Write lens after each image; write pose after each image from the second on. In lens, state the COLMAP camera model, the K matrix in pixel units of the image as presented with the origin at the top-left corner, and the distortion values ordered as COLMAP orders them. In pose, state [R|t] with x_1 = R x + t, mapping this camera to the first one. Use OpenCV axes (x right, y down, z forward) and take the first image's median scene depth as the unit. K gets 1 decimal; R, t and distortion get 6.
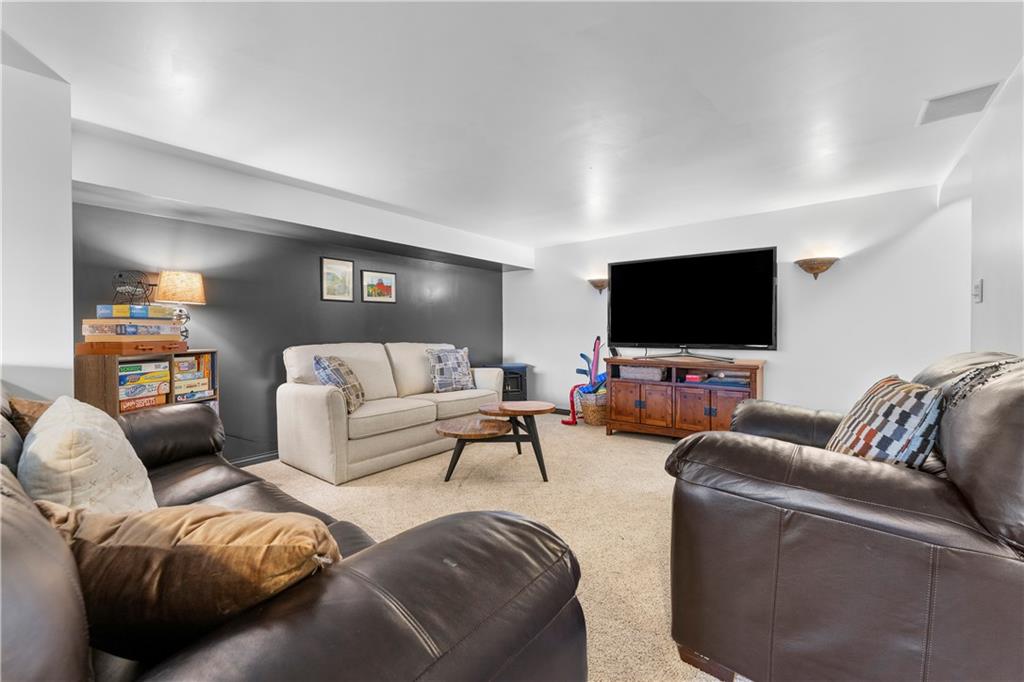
lens RADIAL K [[418.3, 0, 507.9], [0, 418.3, 333.7], [0, 0, 1]] dist [-0.000743, -0.000133]
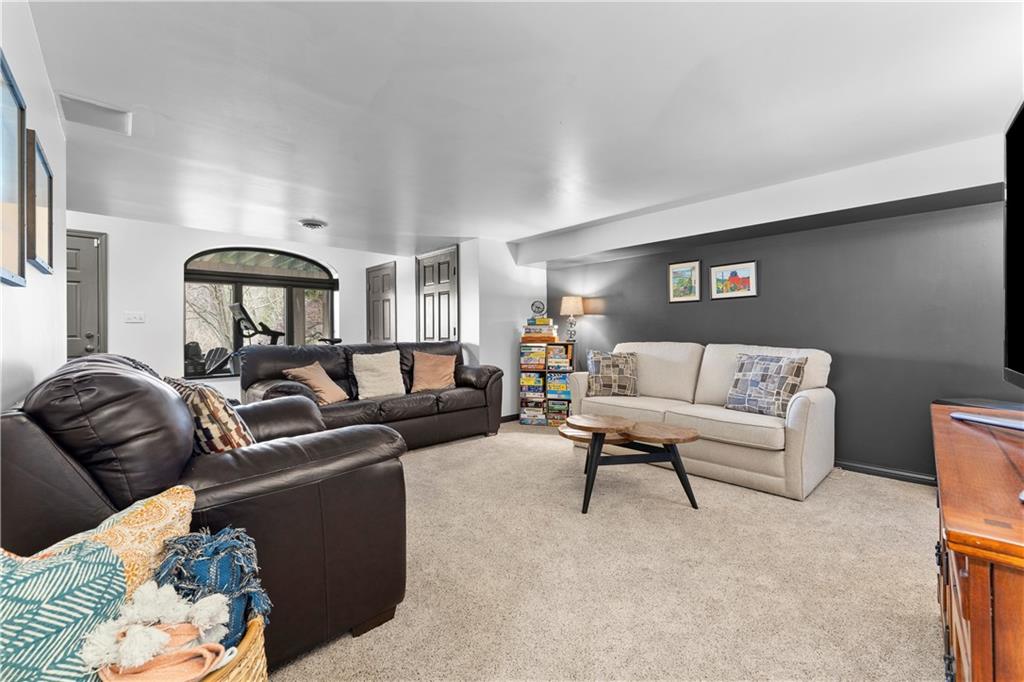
lens RADIAL K [[418.3, 0, 507.9], [0, 418.3, 333.7], [0, 0, 1]] dist [-0.000743, -0.000133]
pose [[-0.148762, 0.010531, -0.988817, 0.695505], [0.000244, 0.999944, 0.010613, -0.009764], [0.988873, 0.001337, -0.148756, 0.721344]]
